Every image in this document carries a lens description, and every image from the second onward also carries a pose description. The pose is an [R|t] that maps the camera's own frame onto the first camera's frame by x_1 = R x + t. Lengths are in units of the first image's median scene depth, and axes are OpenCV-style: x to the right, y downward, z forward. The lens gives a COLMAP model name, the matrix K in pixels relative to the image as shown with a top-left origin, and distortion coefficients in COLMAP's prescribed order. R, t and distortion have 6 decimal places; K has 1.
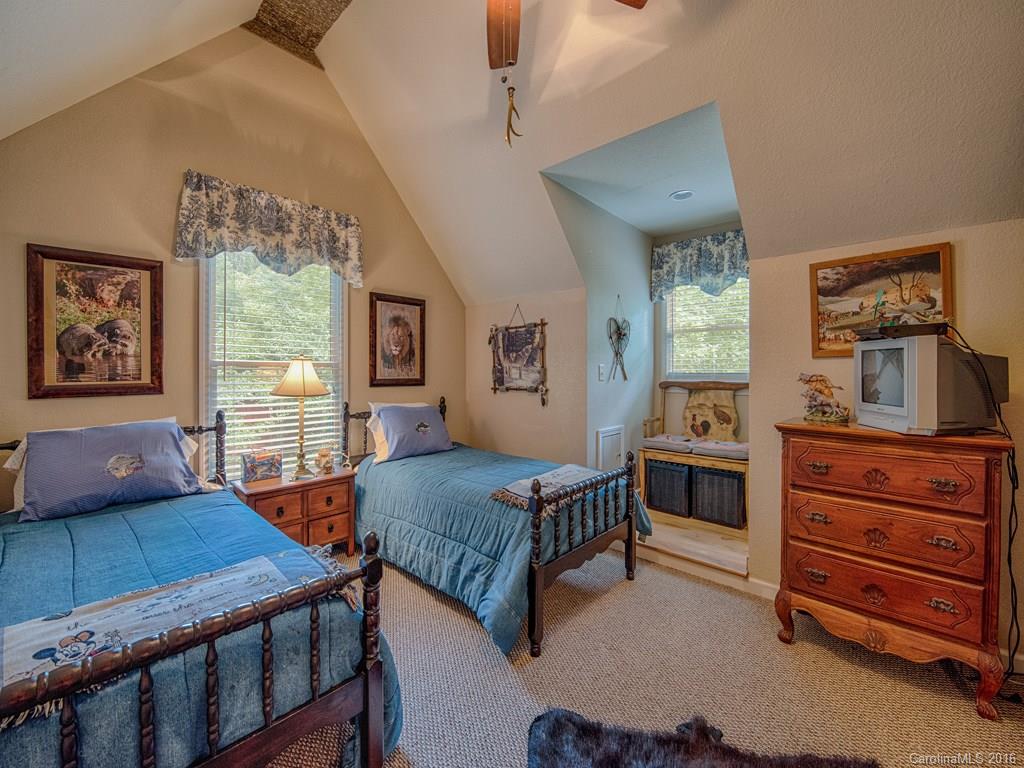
lens RADIAL K [[410.2, 0, 511.6], [0, 410.2, 378.7], [0, 0, 1]] dist [-0.021864, 0.000086]
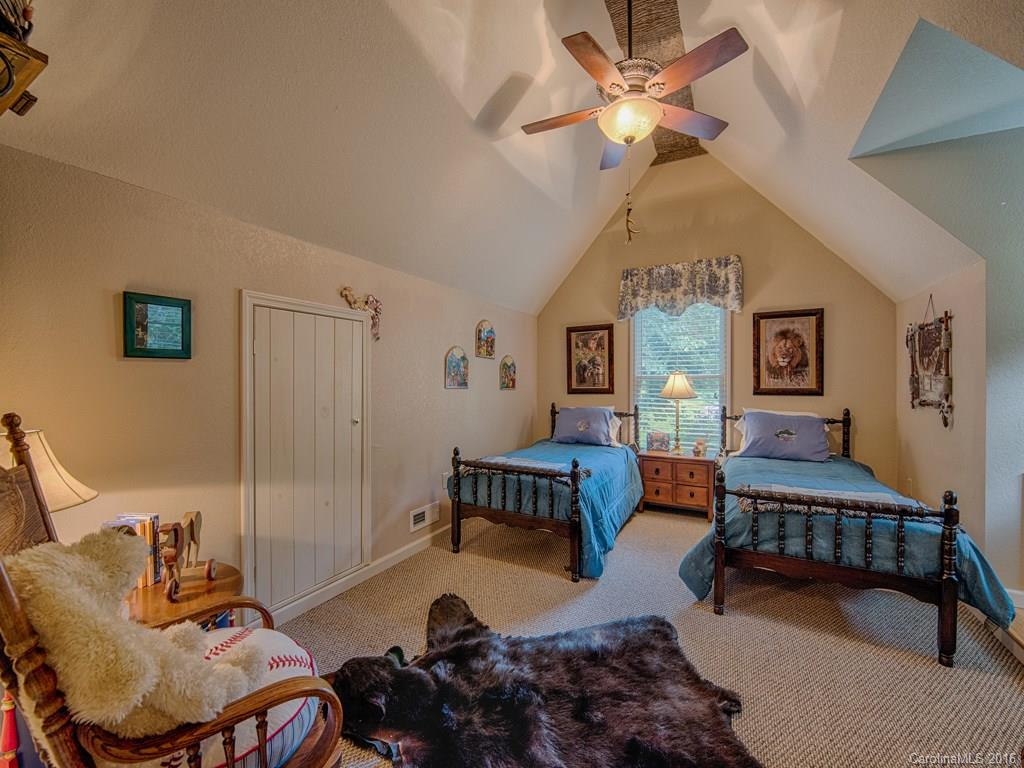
lens RADIAL K [[410.2, 0, 511.6], [0, 410.2, 378.7], [0, 0, 1]] dist [-0.021864, 0.000086]
pose [[0.256835, -0.007323, -0.966427, 0.642435], [-0.012256, 0.999866, -0.010834, -0.005264], [0.966377, 0.014627, 0.256711, 0.043584]]
